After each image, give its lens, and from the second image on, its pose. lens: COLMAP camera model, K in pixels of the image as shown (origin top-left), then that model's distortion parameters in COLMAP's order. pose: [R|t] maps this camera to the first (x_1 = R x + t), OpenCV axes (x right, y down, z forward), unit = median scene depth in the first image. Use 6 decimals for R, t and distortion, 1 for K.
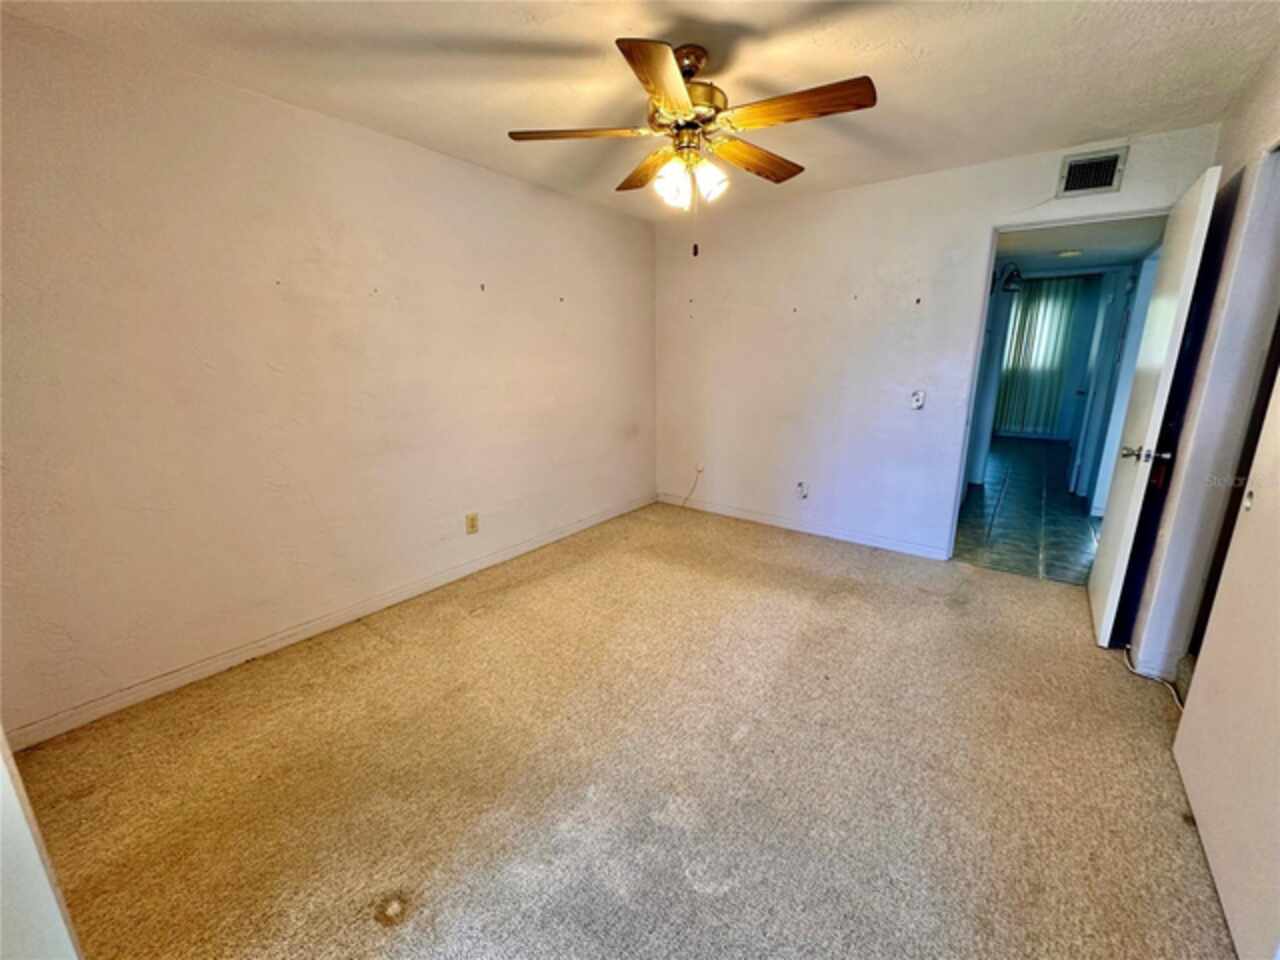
lens RADIAL K [[510.7, 0, 641.5], [0, 510.7, 478.0], [0, 0, 1]] dist [0.000059, -0.000504]
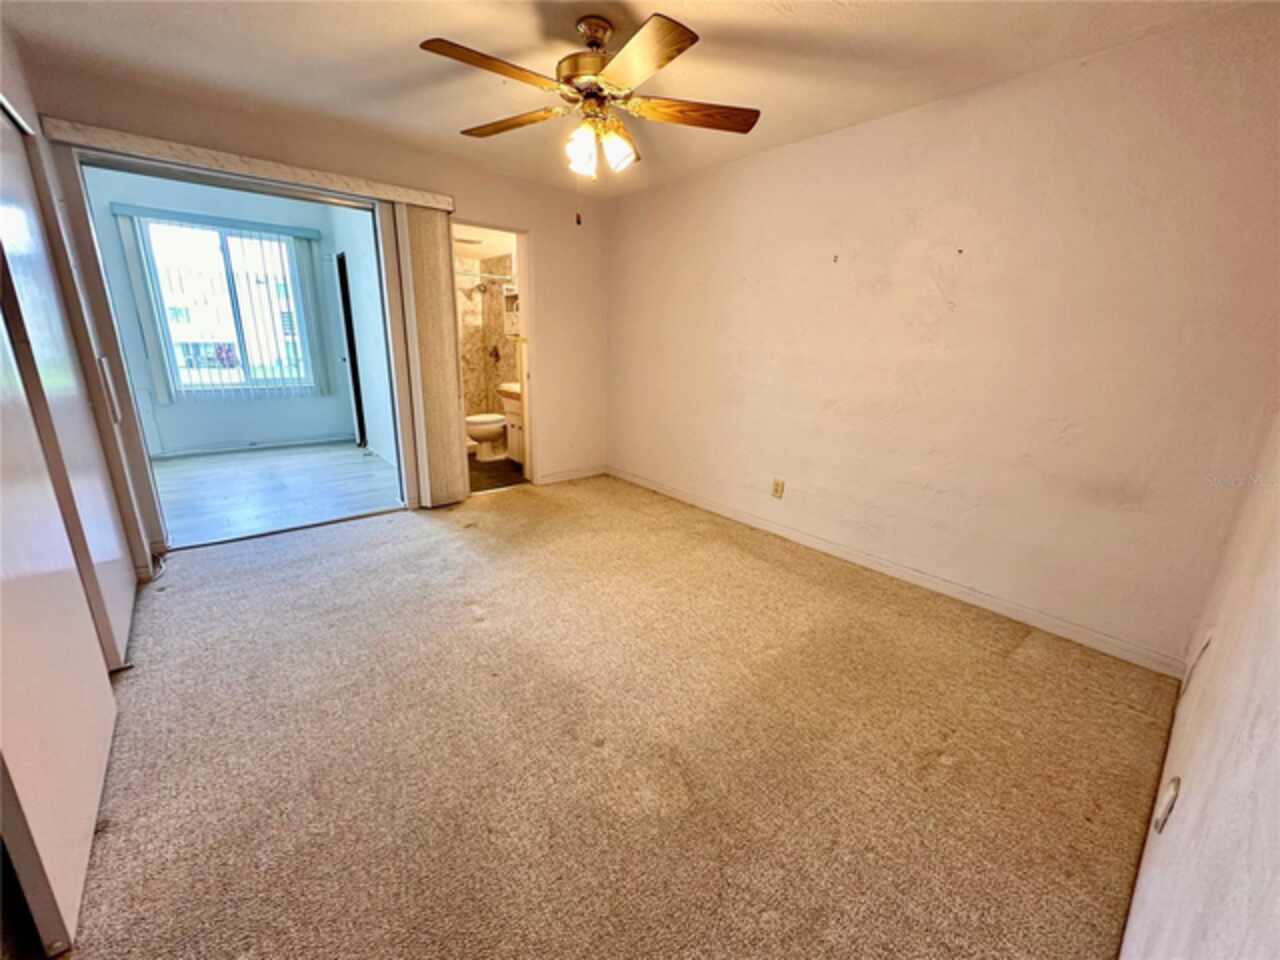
lens RADIAL K [[510.7, 0, 642.5], [0, 510.7, 479.0], [0, 0, 1]] dist [0.000059, -0.000504]
pose [[-0.213044, 0.262681, -0.941069, 0.894830], [-0.256823, 0.914255, 0.313337, -0.235171], [0.942684, 0.308443, -0.127314, 1.047464]]
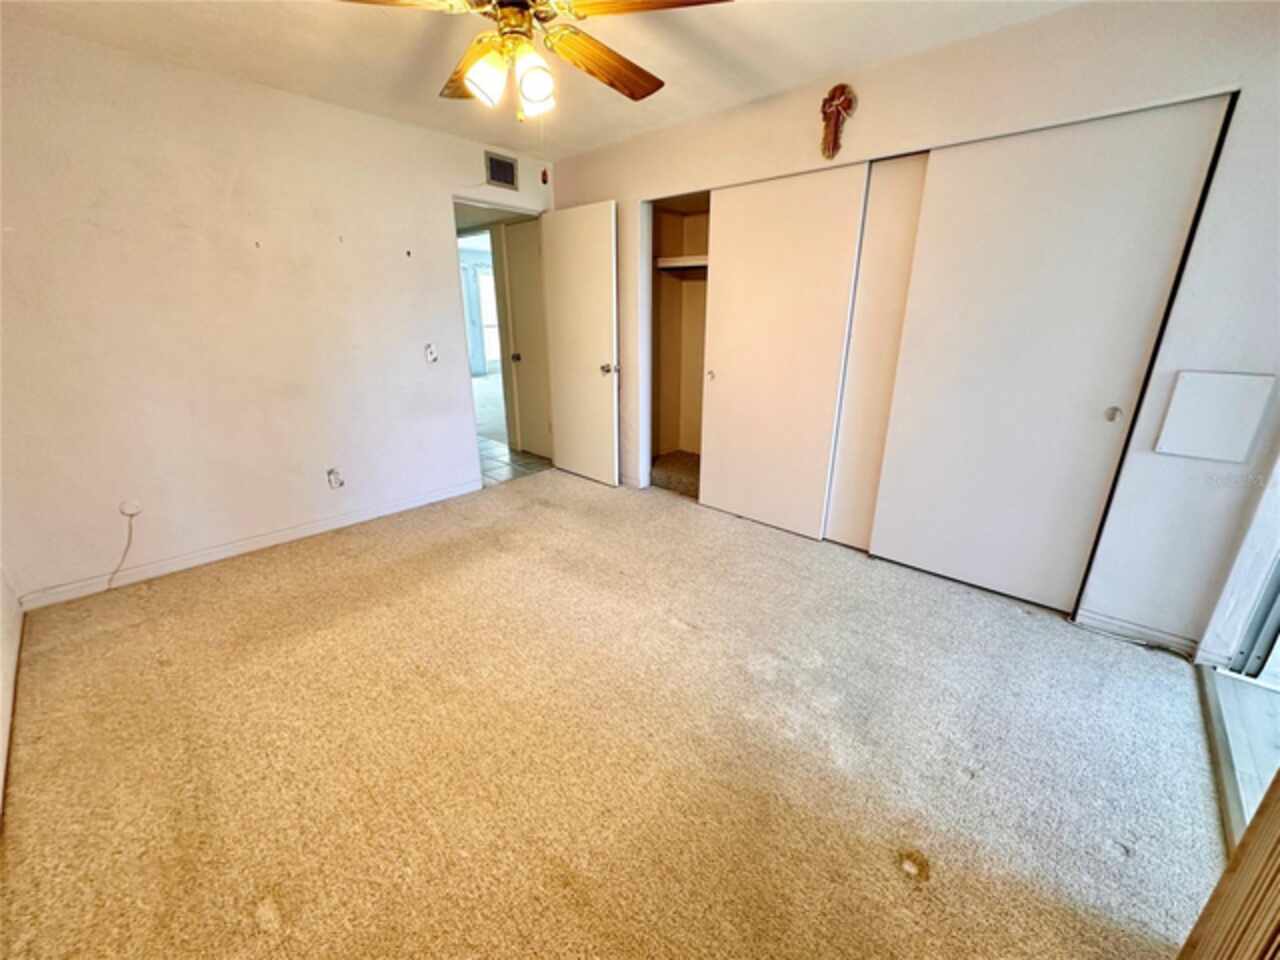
lens RADIAL K [[510.7, 0, 640.3], [0, 510.7, 478.3], [0, 0, 1]] dist [0.000059, -0.000504]
pose [[0.096311, -0.307726, 0.946588, -0.614150], [0.236062, 0.930938, 0.278620, -0.130899], [-0.966953, 0.196619, 0.162302, 0.590569]]
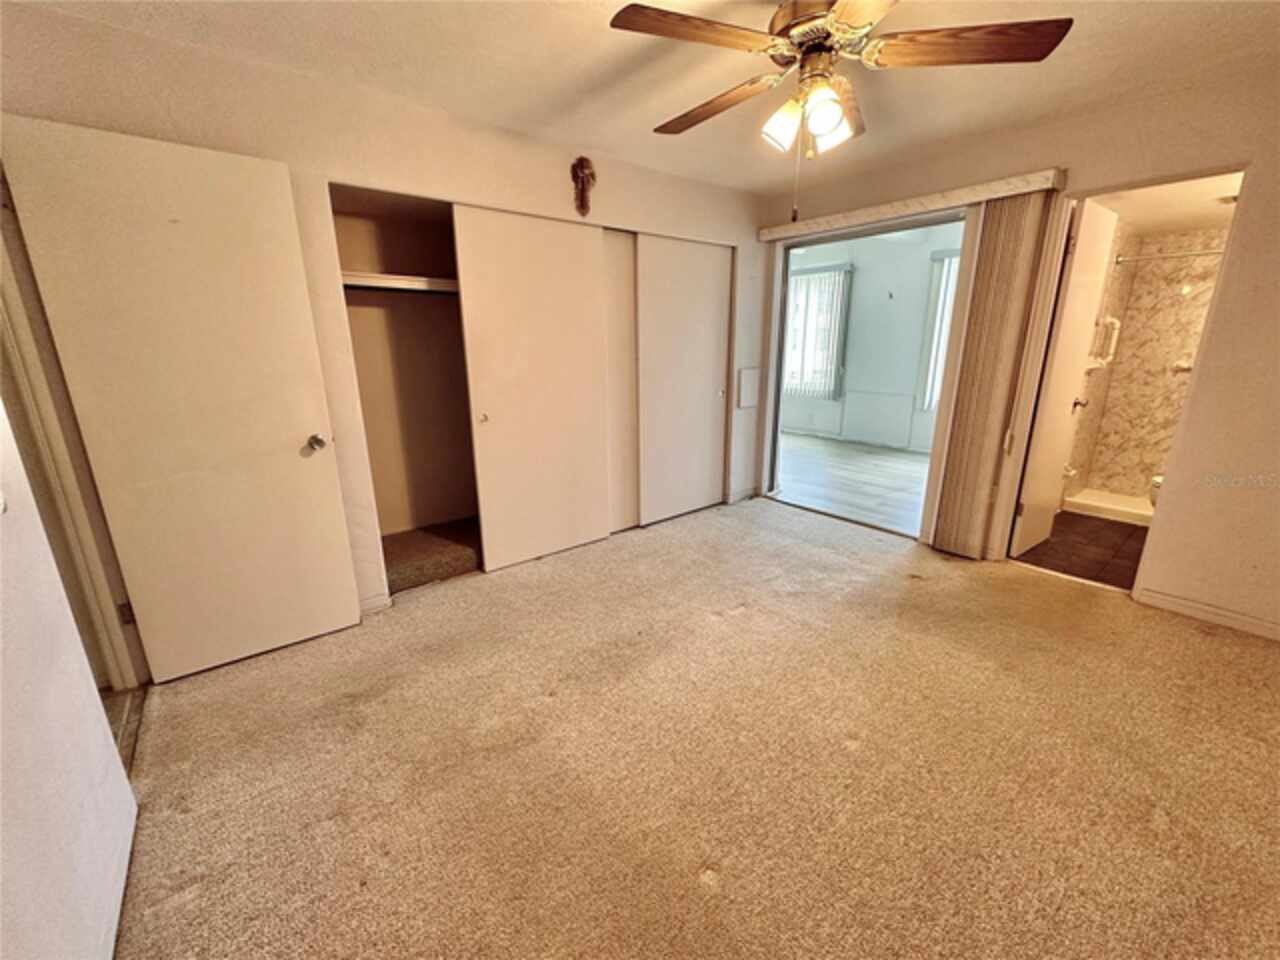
lens RADIAL K [[510.7, 0, 639.1], [0, 510.7, 479.2], [0, 0, 1]] dist [0.000059, -0.000504]
pose [[-0.971378, -0.049836, 0.232253, 0.104161], [0.068391, 0.877667, 0.474366, -0.354571], [-0.227481, 0.476673, -0.849138, 1.483881]]
